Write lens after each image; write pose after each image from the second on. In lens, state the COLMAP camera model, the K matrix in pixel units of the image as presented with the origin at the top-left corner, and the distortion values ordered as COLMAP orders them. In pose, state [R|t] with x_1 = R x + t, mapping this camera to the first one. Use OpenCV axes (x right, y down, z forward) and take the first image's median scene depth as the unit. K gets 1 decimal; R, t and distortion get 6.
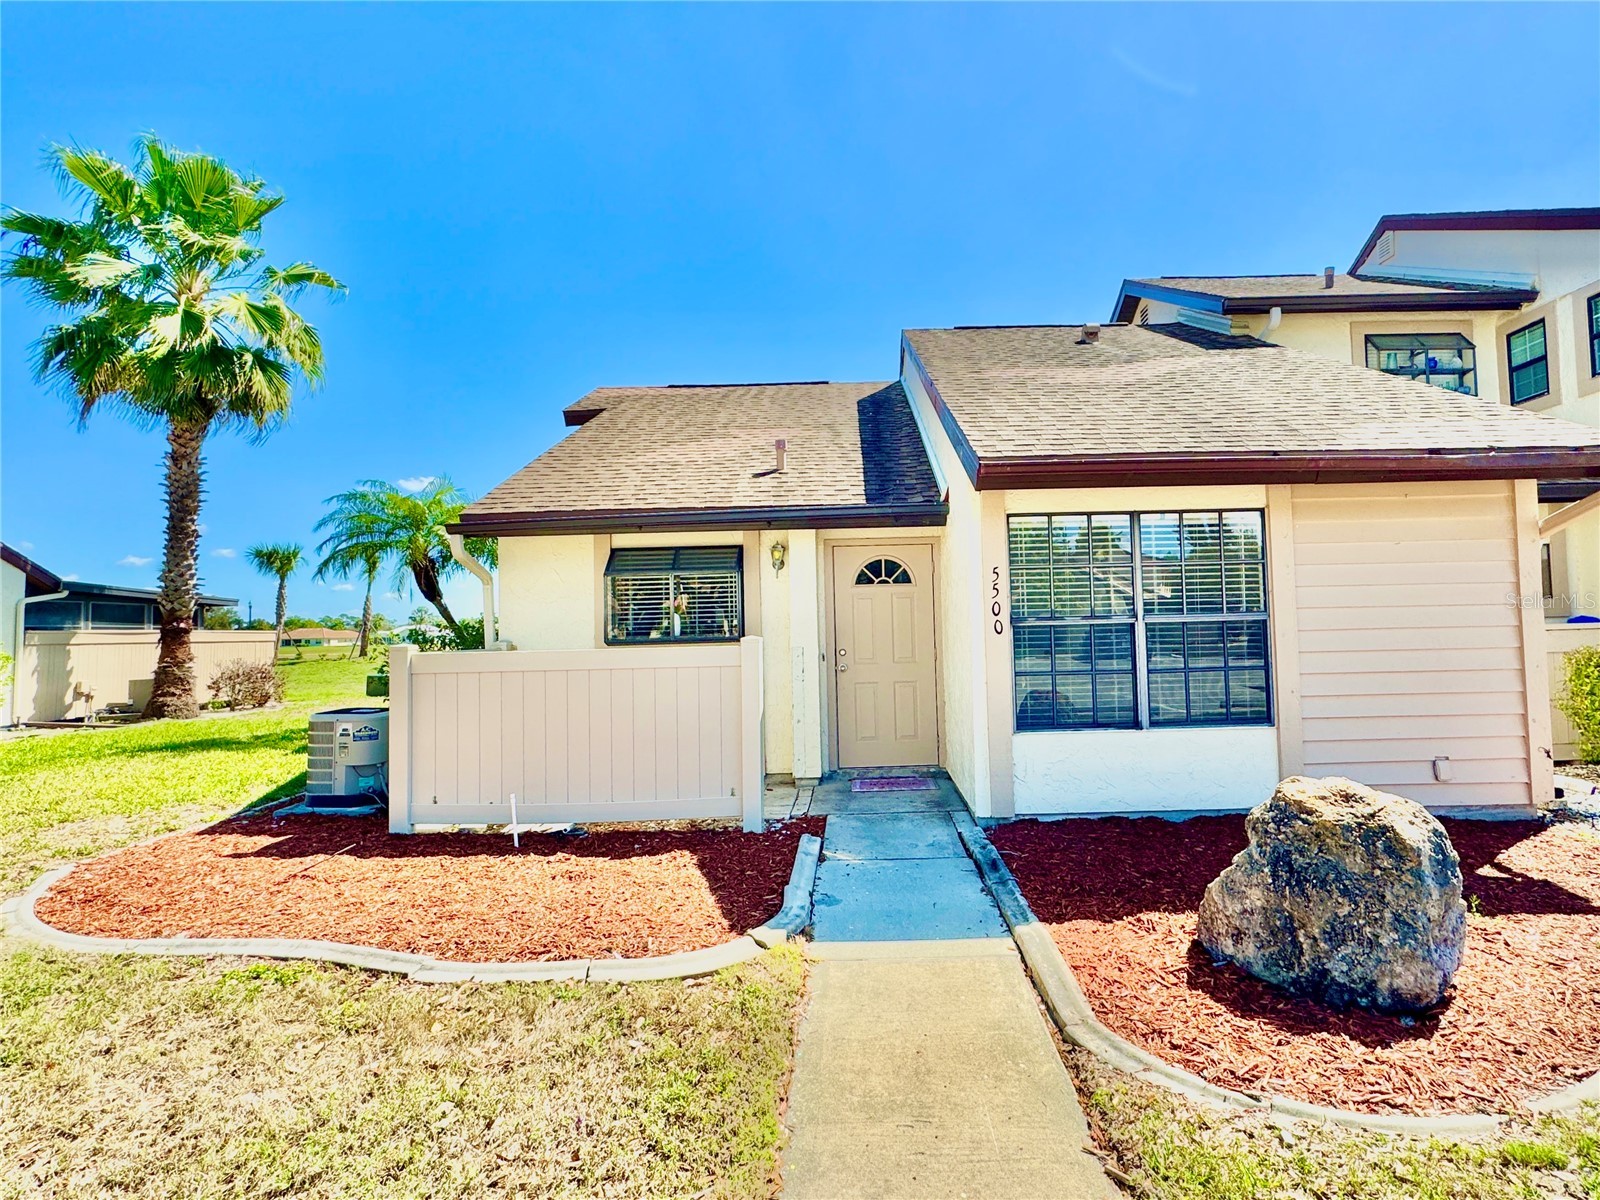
lens RADIAL K [[874.3, 0, 800.0], [0, 874.3, 600.0], [0, 0, 1]] dist [0.003558, -0.000186]
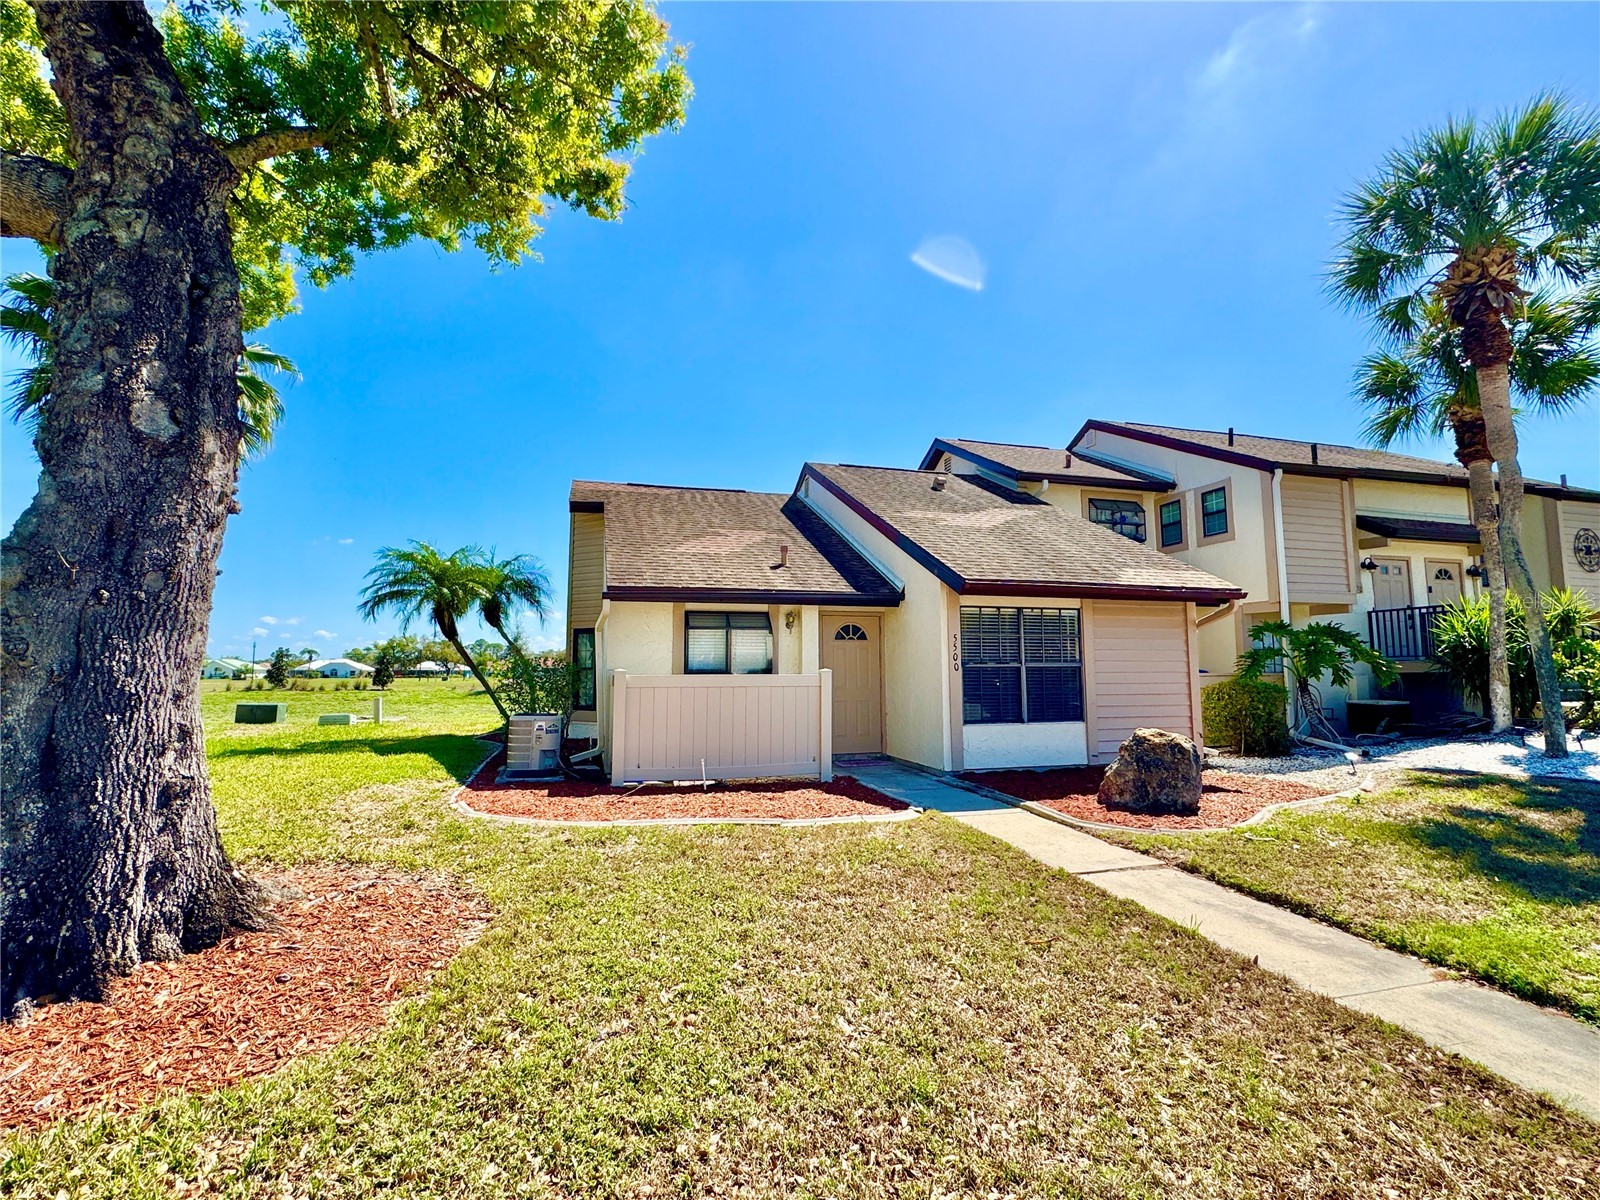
lens RADIAL K [[753.2, 0, 800.0], [0, 753.2, 600.0], [0, 0, 1]] dist [0.000146, -0.000107]
pose [[0.962823, 0.046308, 0.266133, -0.375601], [-0.029215, 0.997269, -0.067833, 0.005459], [-0.268548, 0.057536, 0.961546, -0.322308]]
